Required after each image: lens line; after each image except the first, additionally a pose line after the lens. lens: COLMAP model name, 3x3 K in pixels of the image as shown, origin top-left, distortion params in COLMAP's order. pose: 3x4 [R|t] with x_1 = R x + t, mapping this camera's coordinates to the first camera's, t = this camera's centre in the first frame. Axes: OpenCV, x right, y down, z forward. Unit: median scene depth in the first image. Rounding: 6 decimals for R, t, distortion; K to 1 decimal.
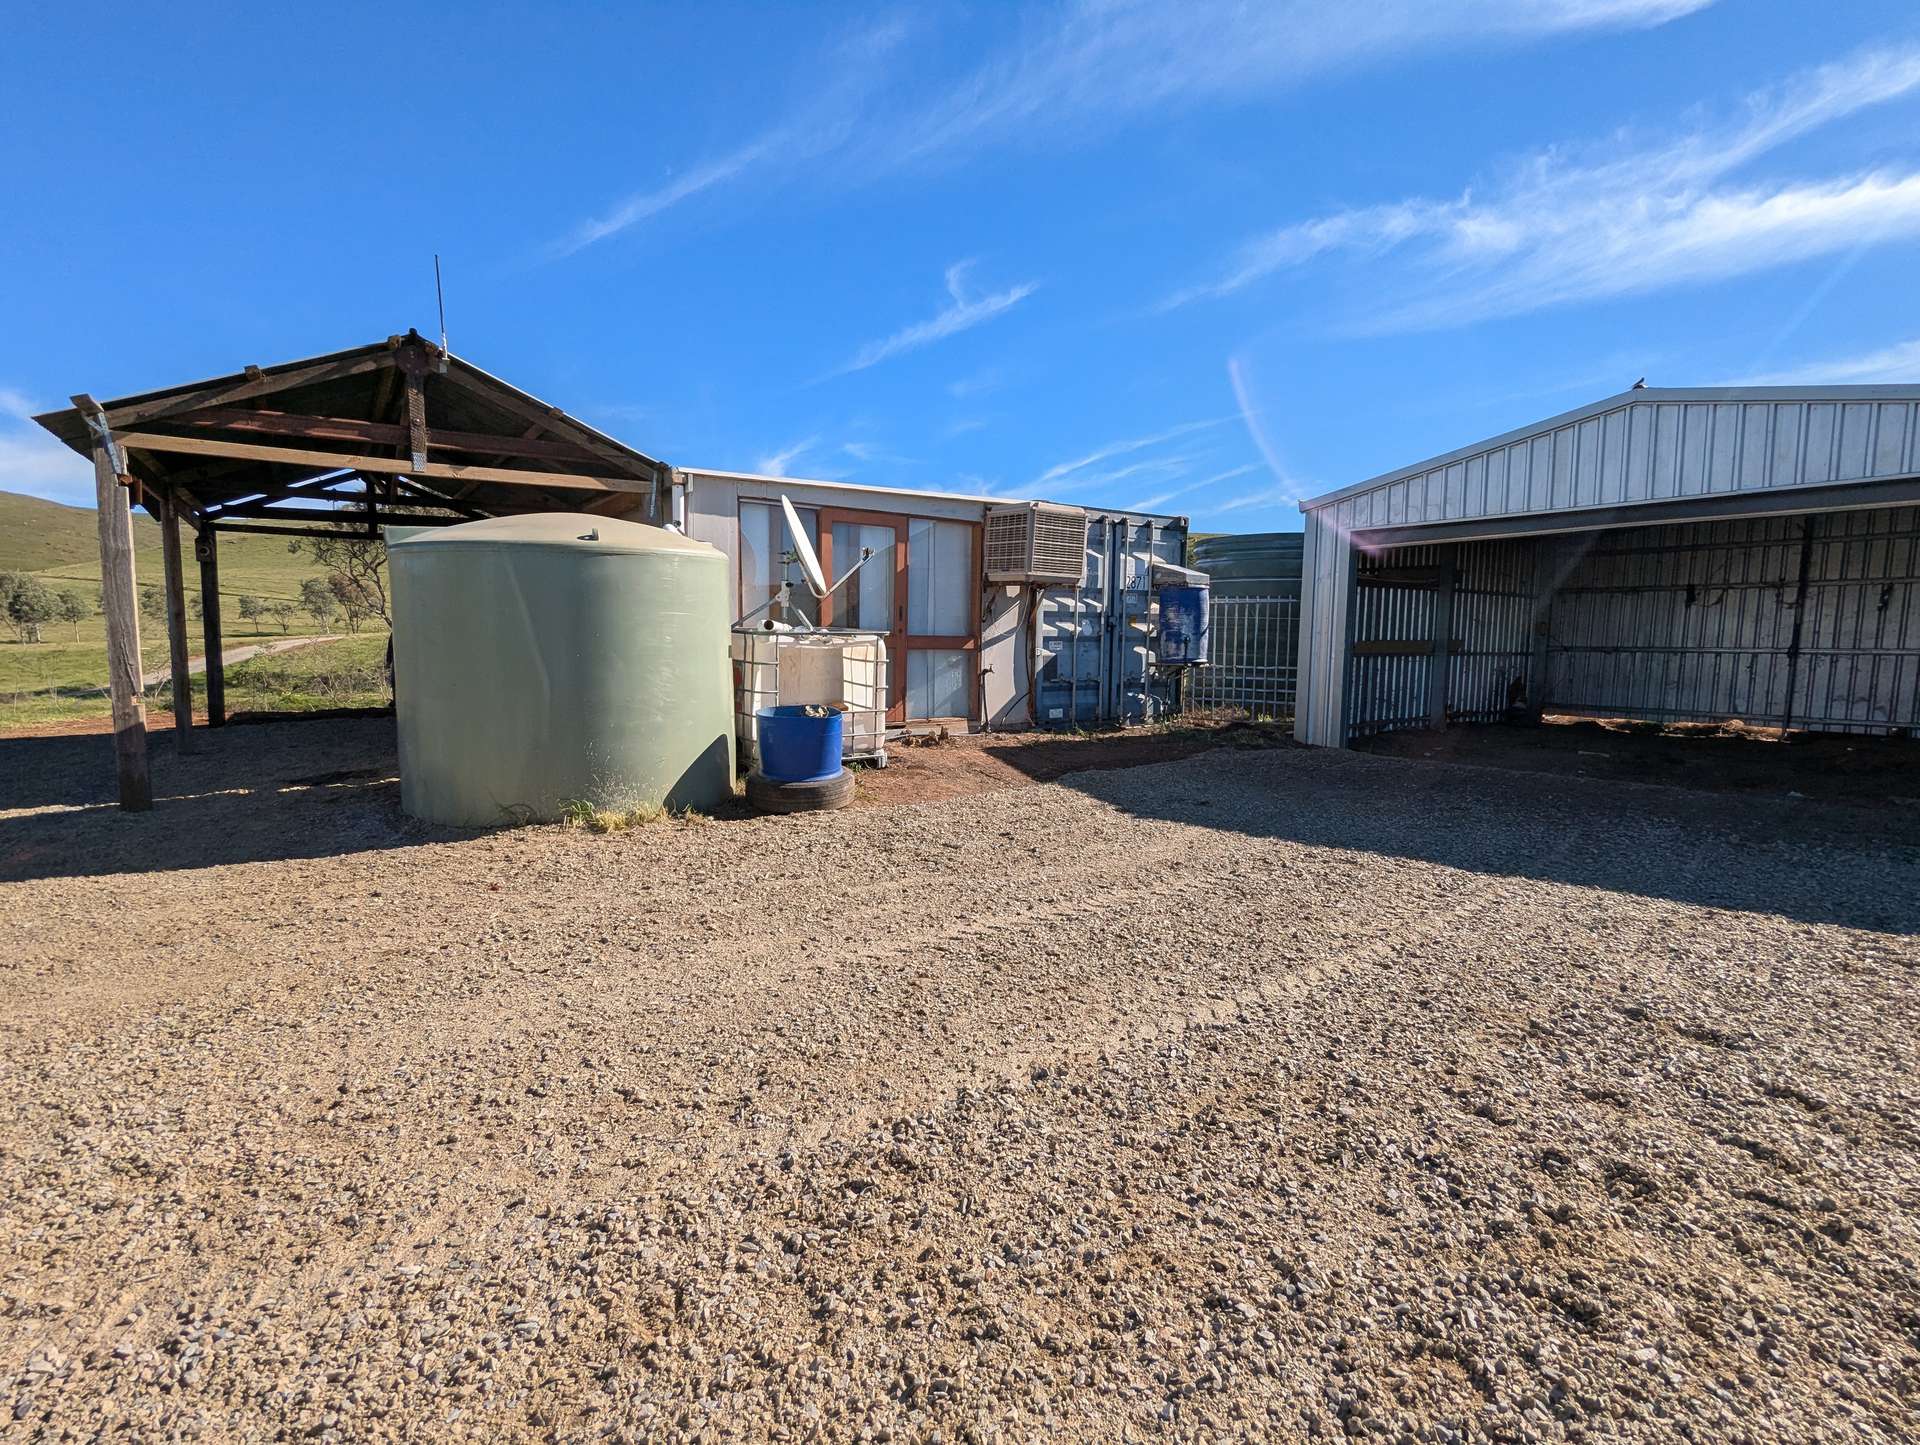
lens RADIAL K [[901.7, 0, 956.6], [0, 901.7, 738.4], [0, 0, 1]] dist [-0.017274, 0.003619]
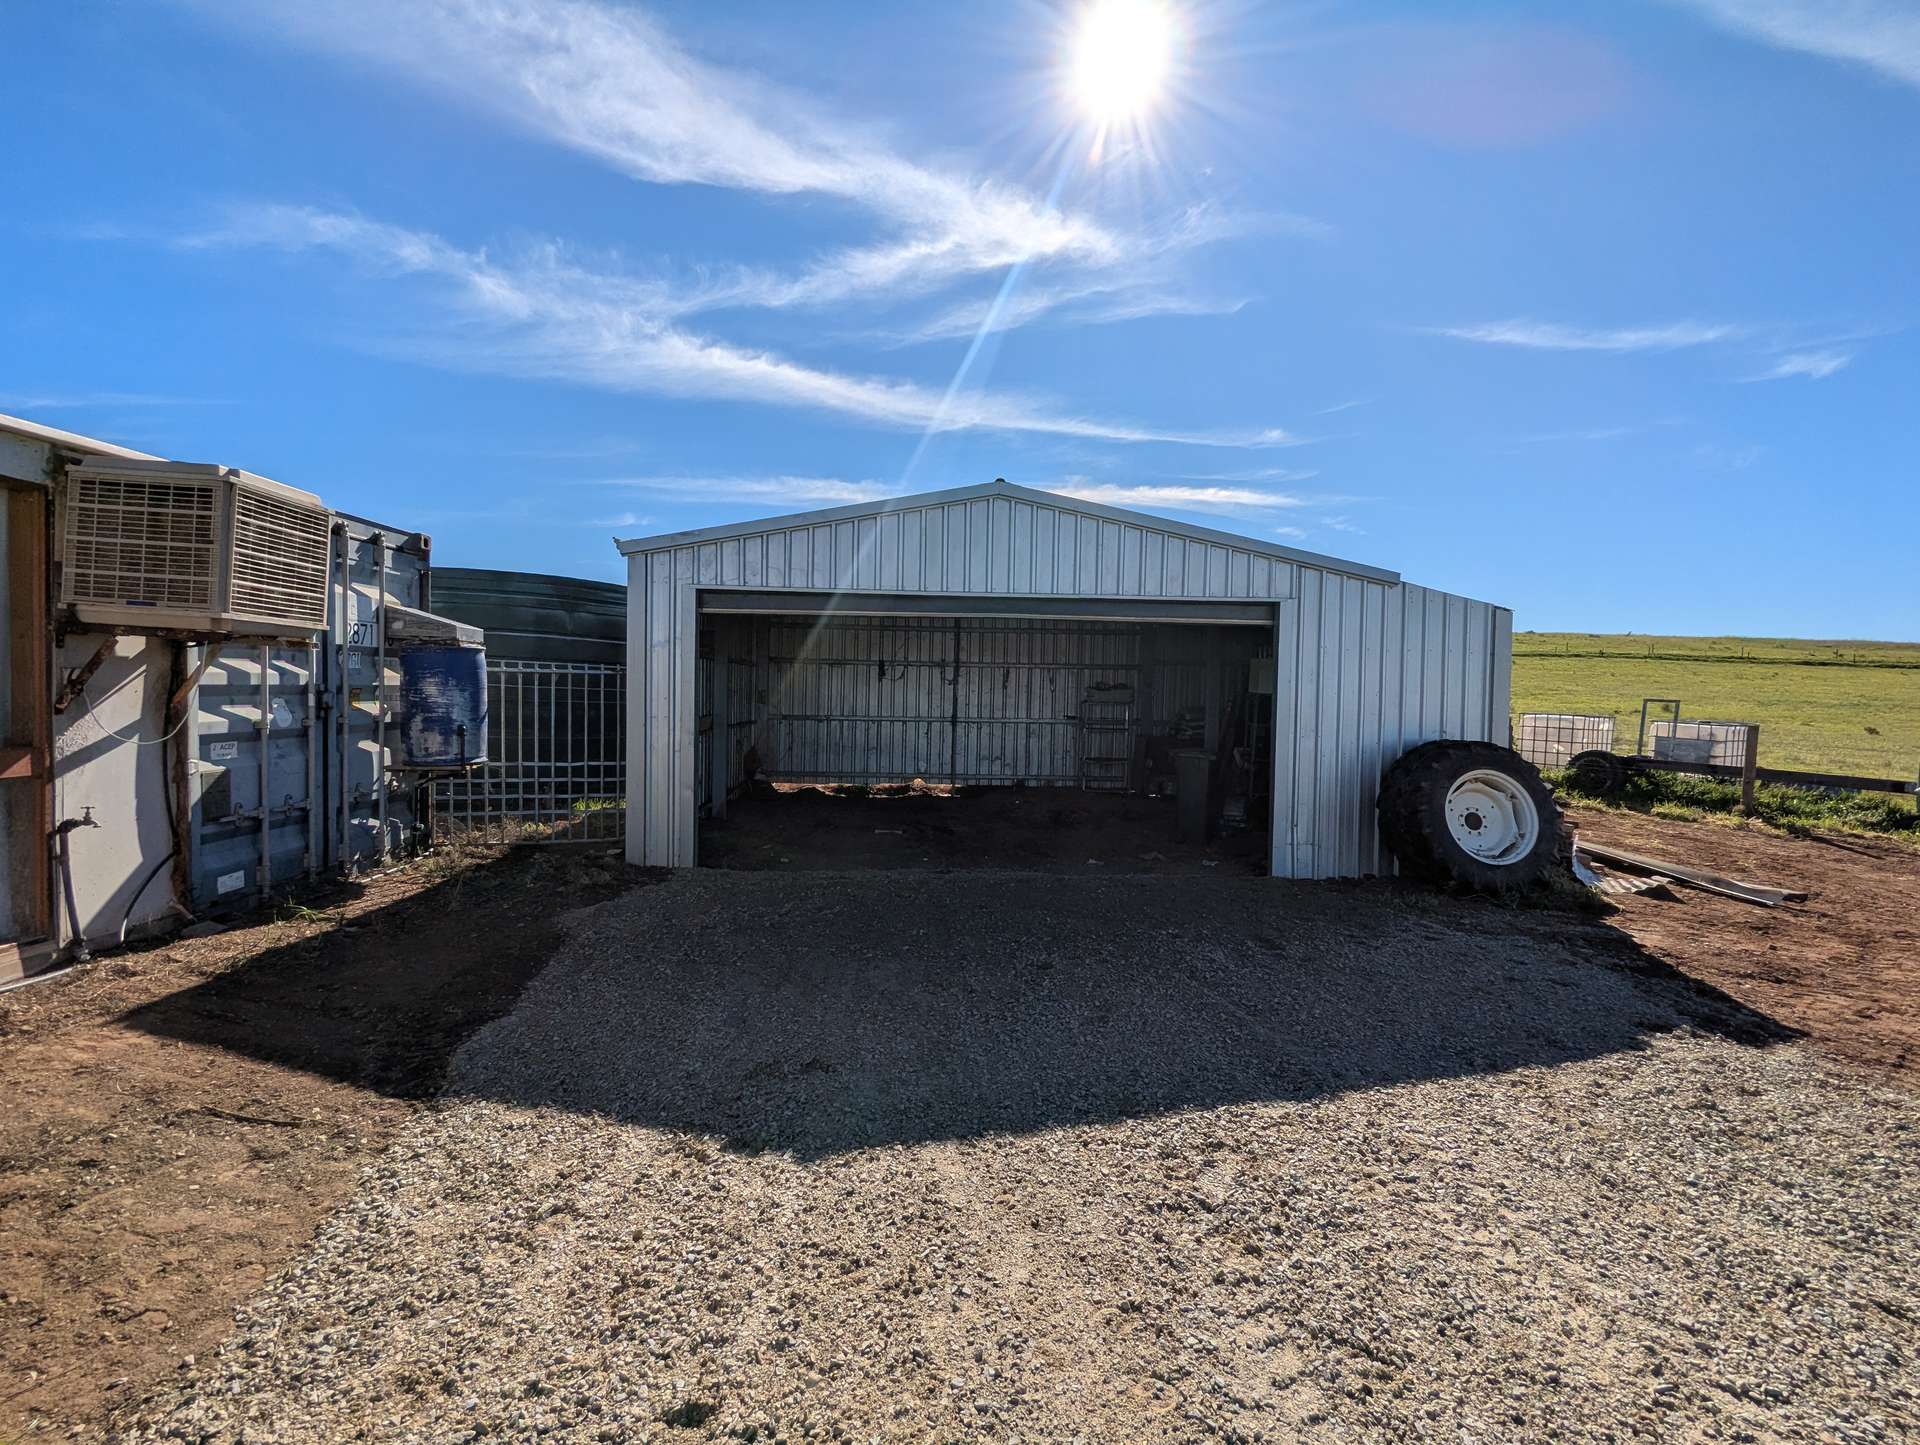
lens RADIAL K [[901.7, 0, 958.3], [0, 901.7, 706.5], [0, 0, 1]] dist [-0.017274, 0.003619]
pose [[0.537962, -0.009615, 0.842914, -0.086640], [0.075870, 0.996429, -0.037055, -0.072252], [-0.839548, 0.083886, 0.536770, 0.349100]]
